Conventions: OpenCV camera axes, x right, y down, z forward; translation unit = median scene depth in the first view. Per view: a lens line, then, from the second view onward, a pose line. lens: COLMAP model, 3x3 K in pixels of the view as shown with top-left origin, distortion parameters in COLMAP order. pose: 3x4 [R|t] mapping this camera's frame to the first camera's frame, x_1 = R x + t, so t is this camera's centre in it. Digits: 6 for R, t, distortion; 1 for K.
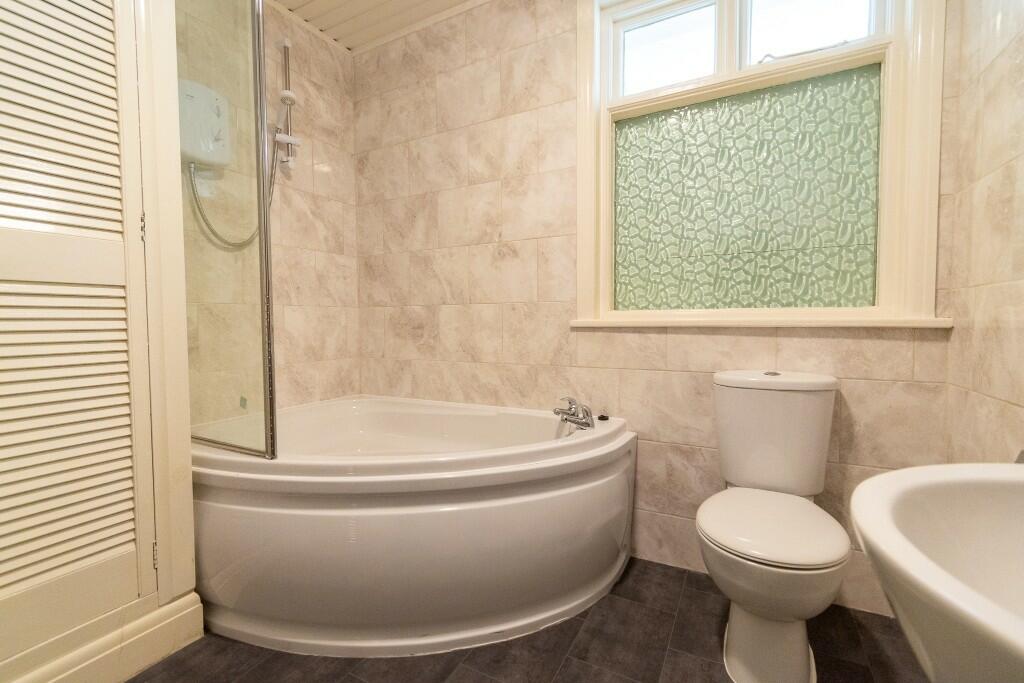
lens RADIAL K [[452.5, 0, 511.0], [0, 452.5, 340.9], [0, 0, 1]] dist [0.001754, 0.000215]
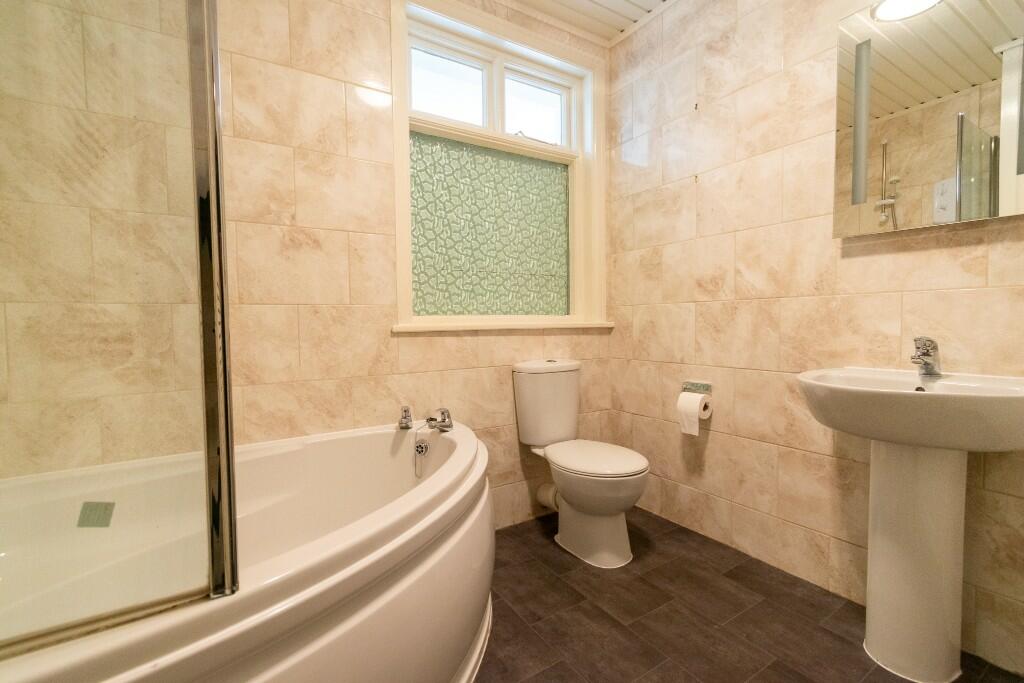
lens RADIAL K [[452.5, 0, 511.7], [0, 452.5, 341.3], [0, 0, 1]] dist [0.001754, 0.000215]
pose [[0.489272, -0.036664, 0.871360, -0.563287], [0.051161, 0.998602, 0.013291, -0.011926], [-0.870629, 0.038077, 0.490464, 0.315353]]
